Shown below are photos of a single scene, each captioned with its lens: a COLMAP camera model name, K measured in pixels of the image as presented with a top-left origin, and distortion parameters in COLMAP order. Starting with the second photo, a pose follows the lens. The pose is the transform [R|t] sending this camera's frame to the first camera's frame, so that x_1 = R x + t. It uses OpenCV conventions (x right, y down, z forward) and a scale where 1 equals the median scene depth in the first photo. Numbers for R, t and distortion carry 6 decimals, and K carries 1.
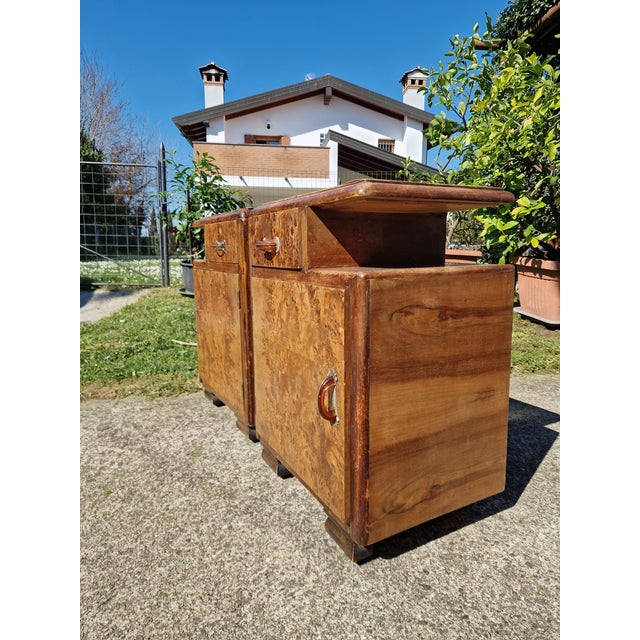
lens RADIAL K [[430.4, 0, 320.0], [0, 430.4, 316.3], [0, 0, 1]] dist [0.061281, -0.049346]
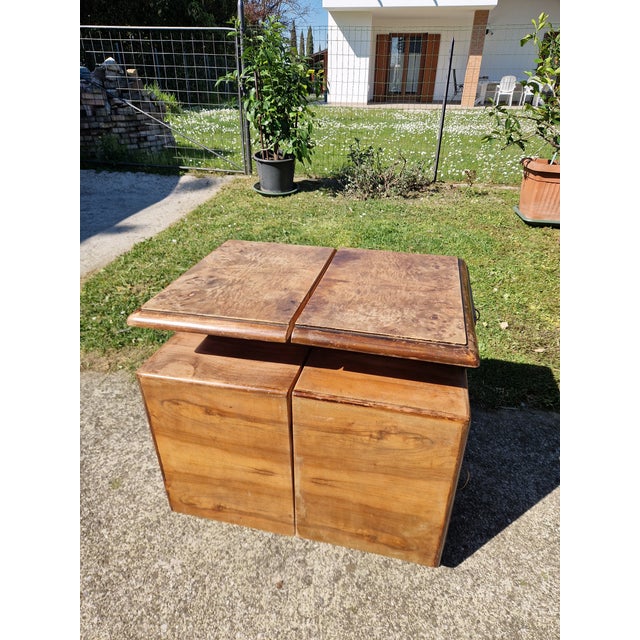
lens RADIAL K [[428.1, 0, 325.3], [0, 428.1, 321.1], [0, 0, 1]] dist [0.073549, -0.068736]
pose [[0.955202, 0.150260, -0.254973, 0.470166], [-0.050974, 0.932181, 0.358386, -0.524457], [0.291532, -0.329334, 0.898080, 0.321369]]
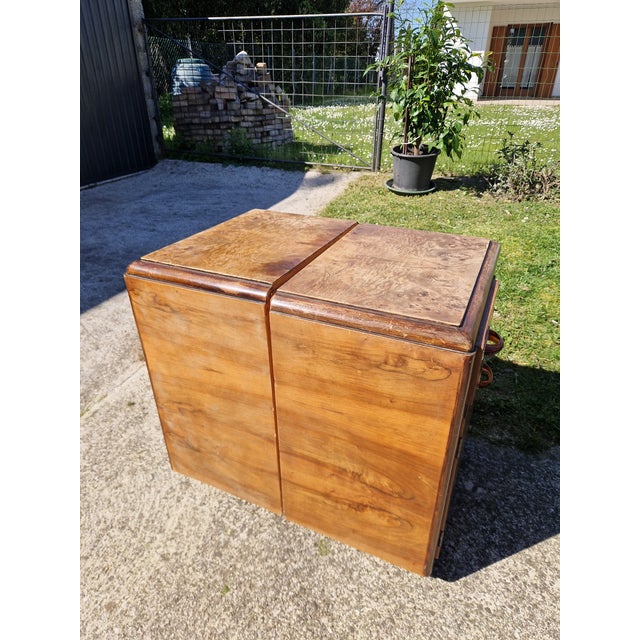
lens RADIAL K [[432.1, 0, 319.4], [0, 432.1, 320.4], [0, 0, 1]] dist [0.062243, -0.057932]
pose [[0.879086, 0.228573, -0.418285, -0.030600], [-0.066860, 0.927980, 0.366582, -0.463681], [0.471951, -0.294290, 0.831057, 0.425960]]
